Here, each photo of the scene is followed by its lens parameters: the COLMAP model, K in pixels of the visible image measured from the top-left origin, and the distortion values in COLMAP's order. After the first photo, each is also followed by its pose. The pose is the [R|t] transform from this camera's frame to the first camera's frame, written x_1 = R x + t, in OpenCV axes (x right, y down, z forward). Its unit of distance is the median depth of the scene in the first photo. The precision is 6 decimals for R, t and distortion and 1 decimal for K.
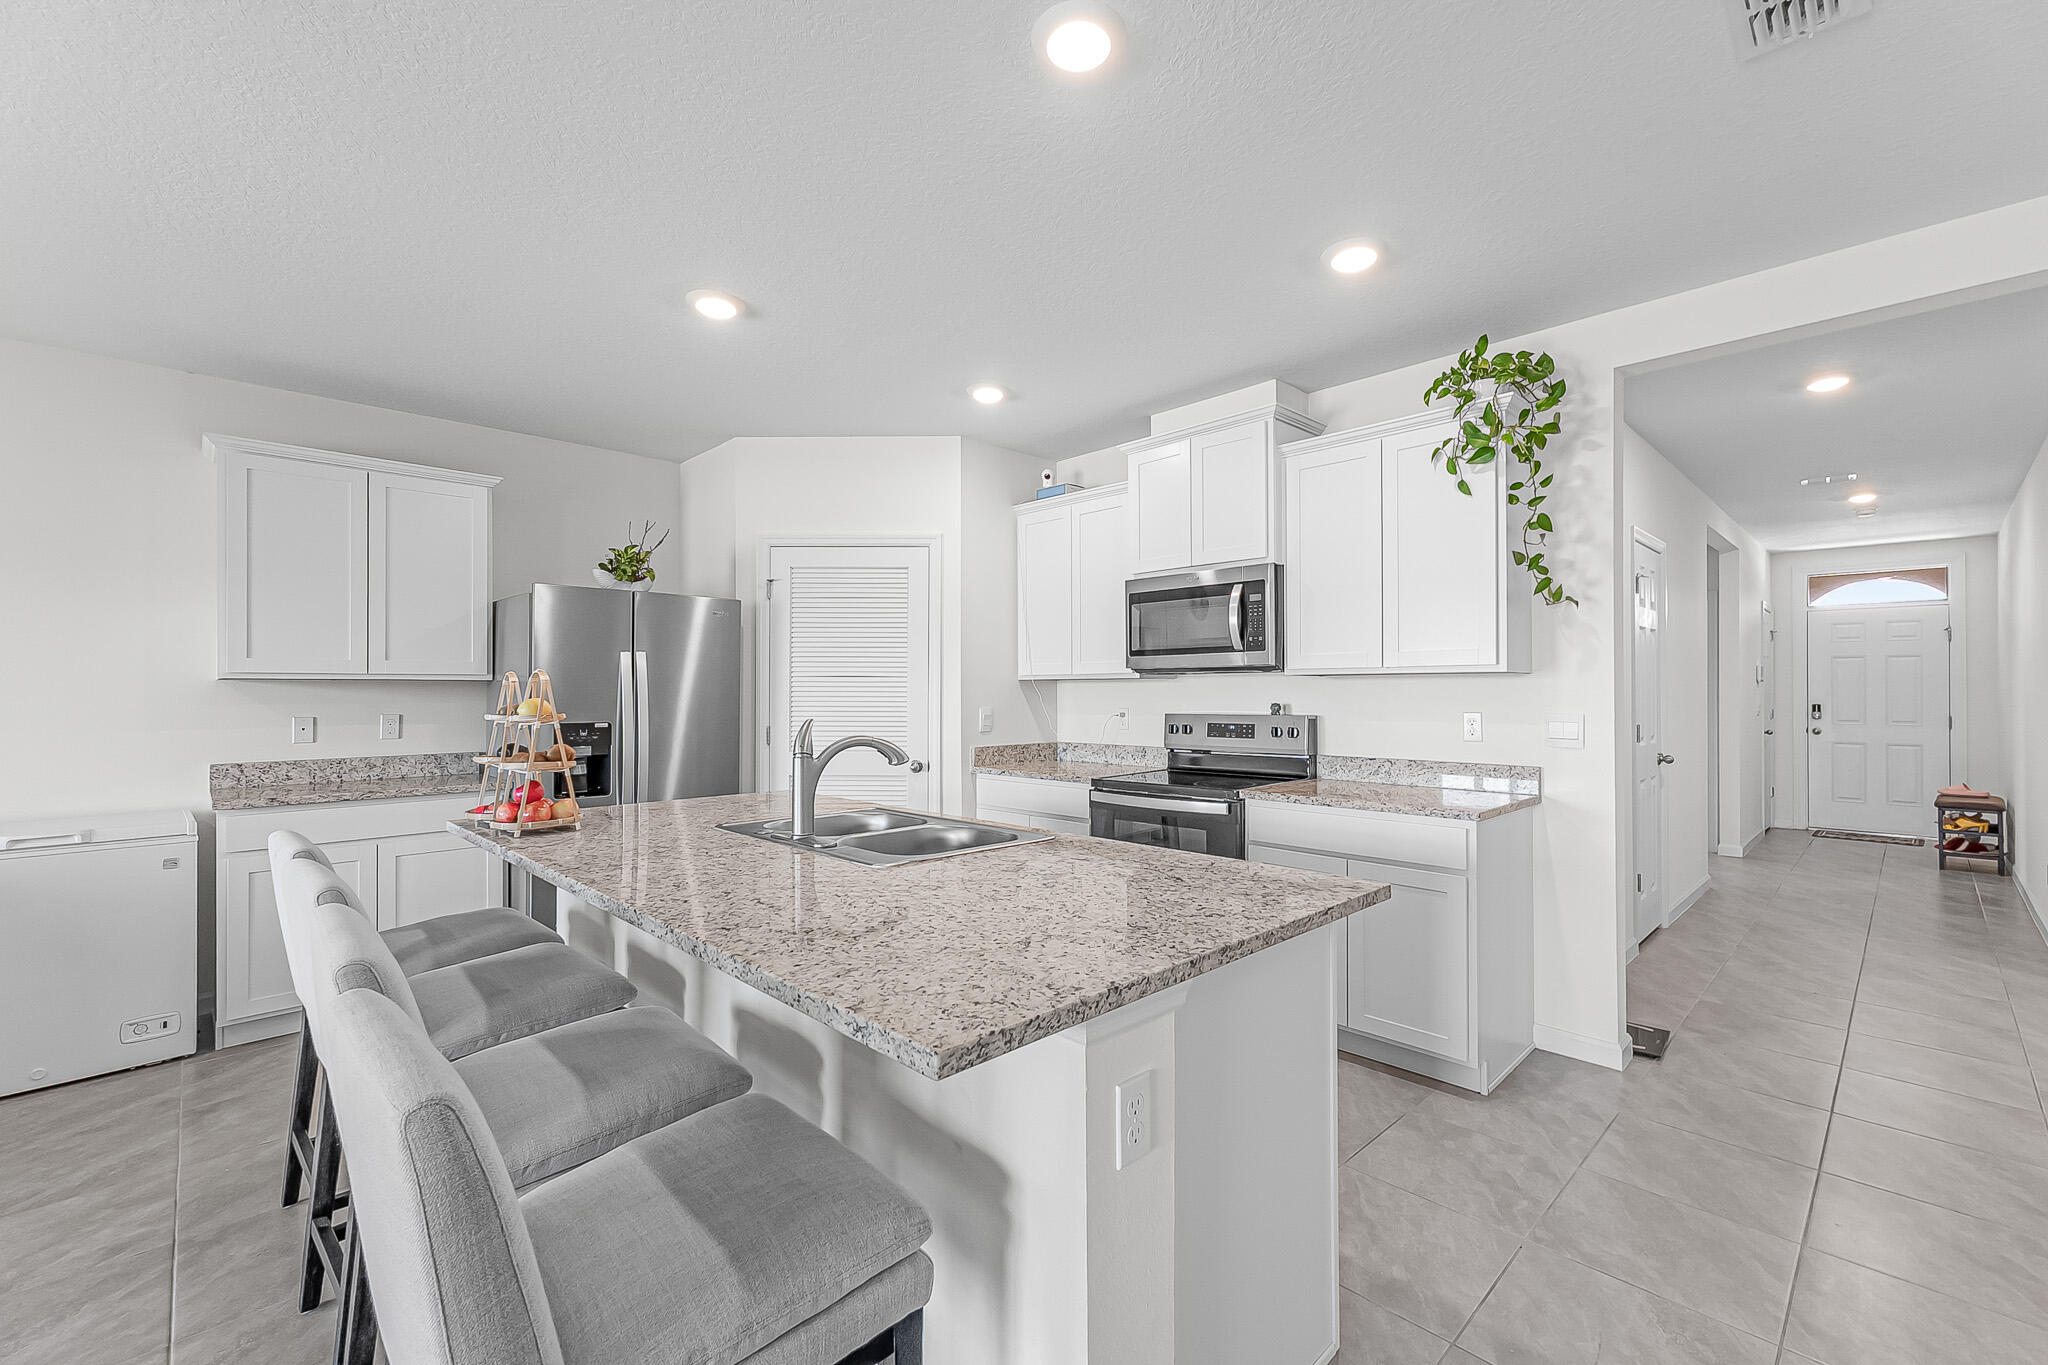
lens RADIAL K [[861.5, 0, 1035.9], [0, 861.5, 684.0], [0, 0, 1]] dist [0.010453, 0.000030]
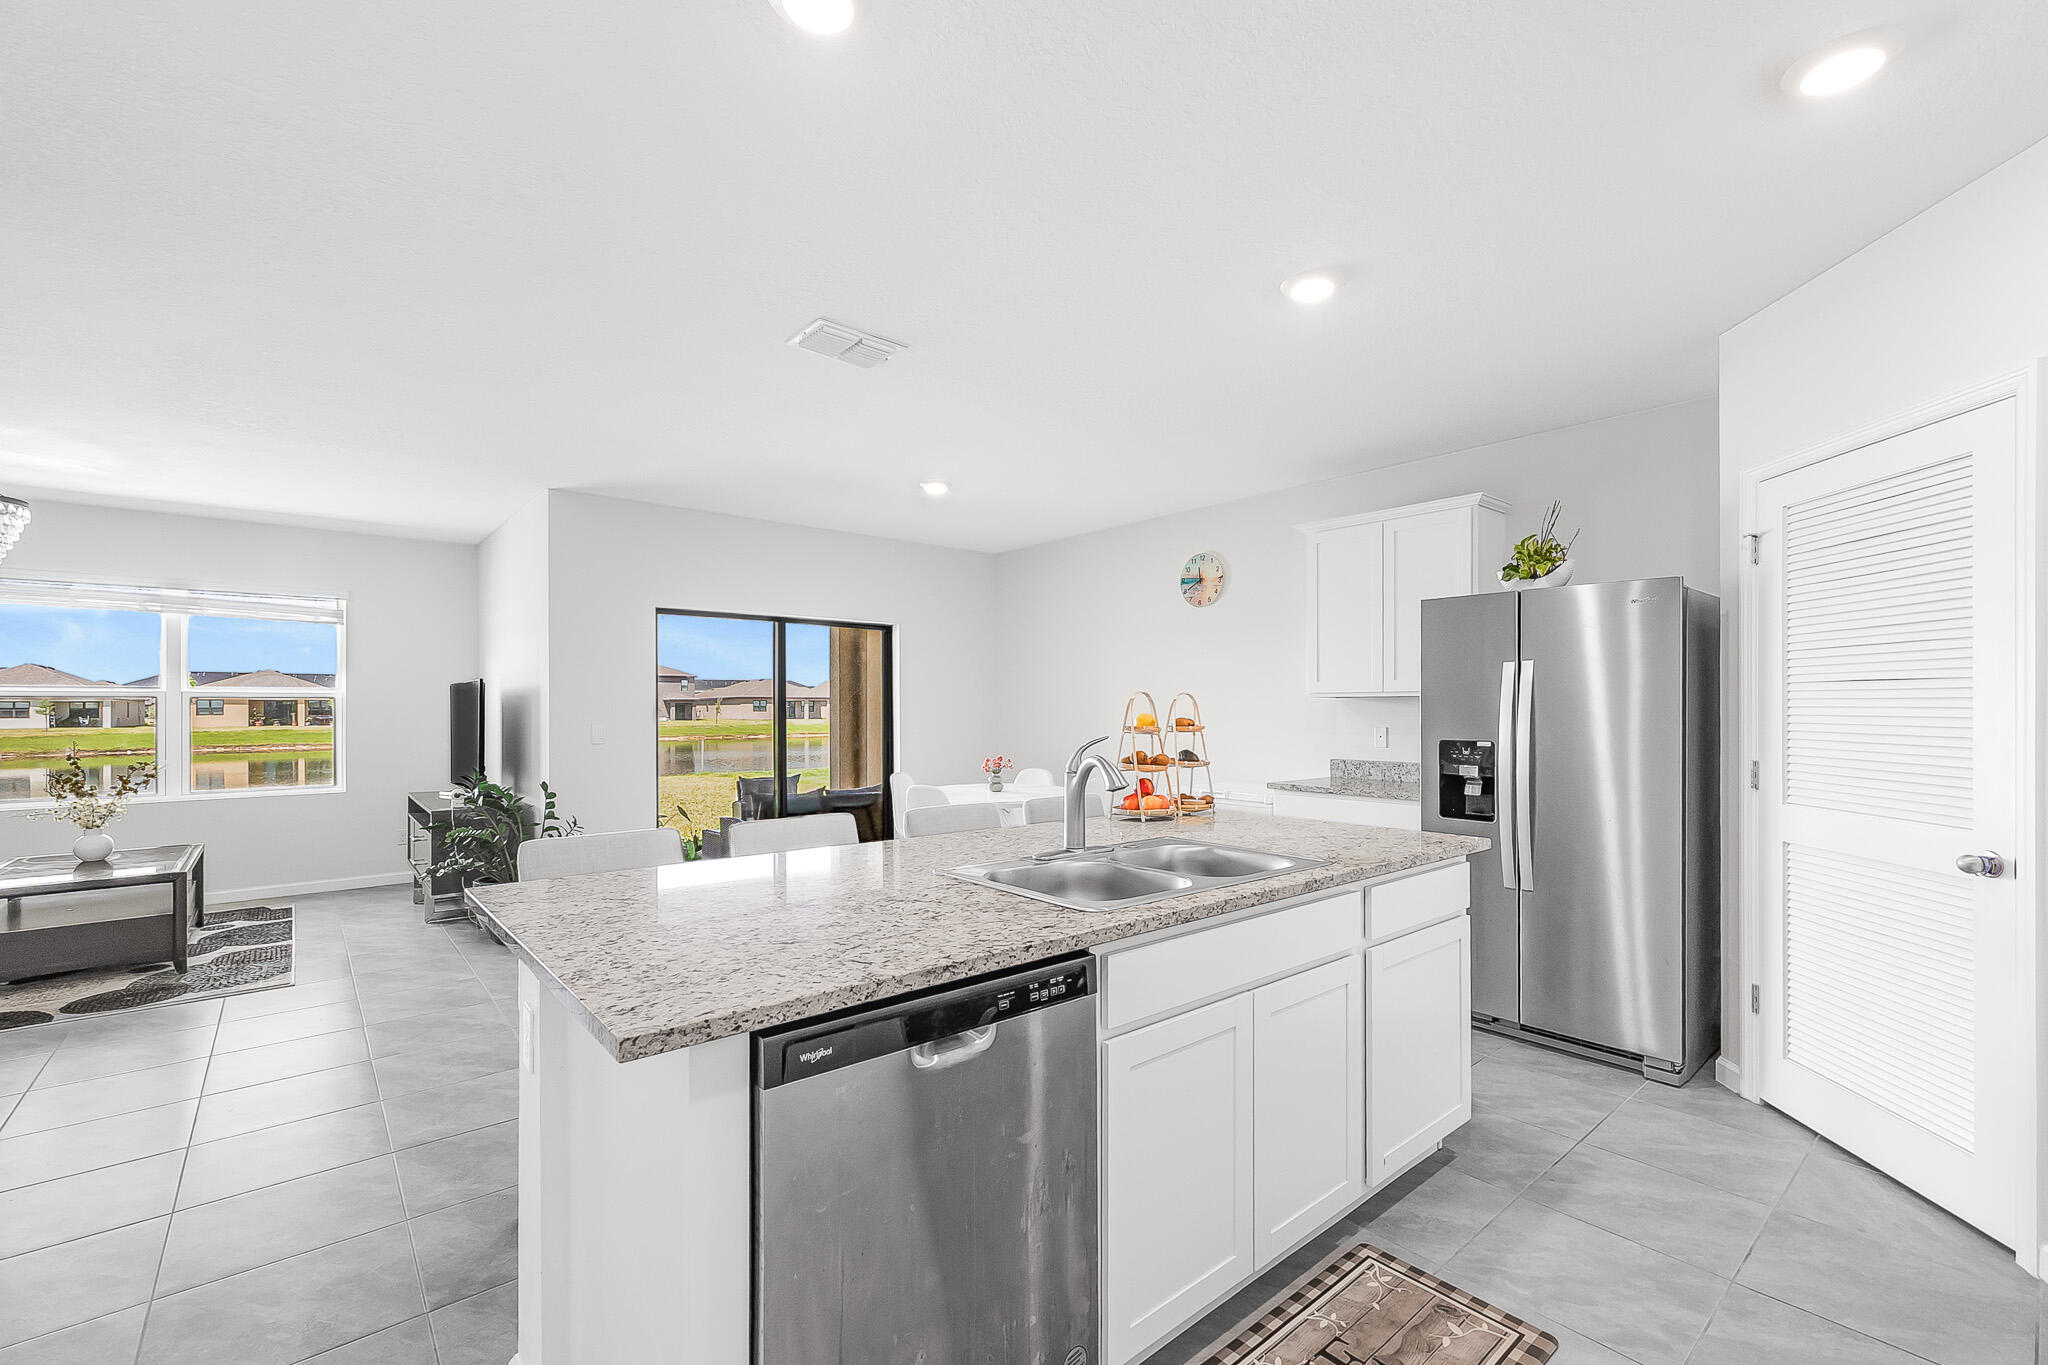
lens RADIAL K [[868.3, 0, 1046.3], [0, 868.3, 704.6], [0, 0, 1]] dist [0.008567, -0.000365]
pose [[-0.058792, -0.001894, -0.998268, 0.467633], [0.009133, 0.999955, -0.002435, 0.004519], [0.998228, -0.009260, -0.058772, 0.628372]]
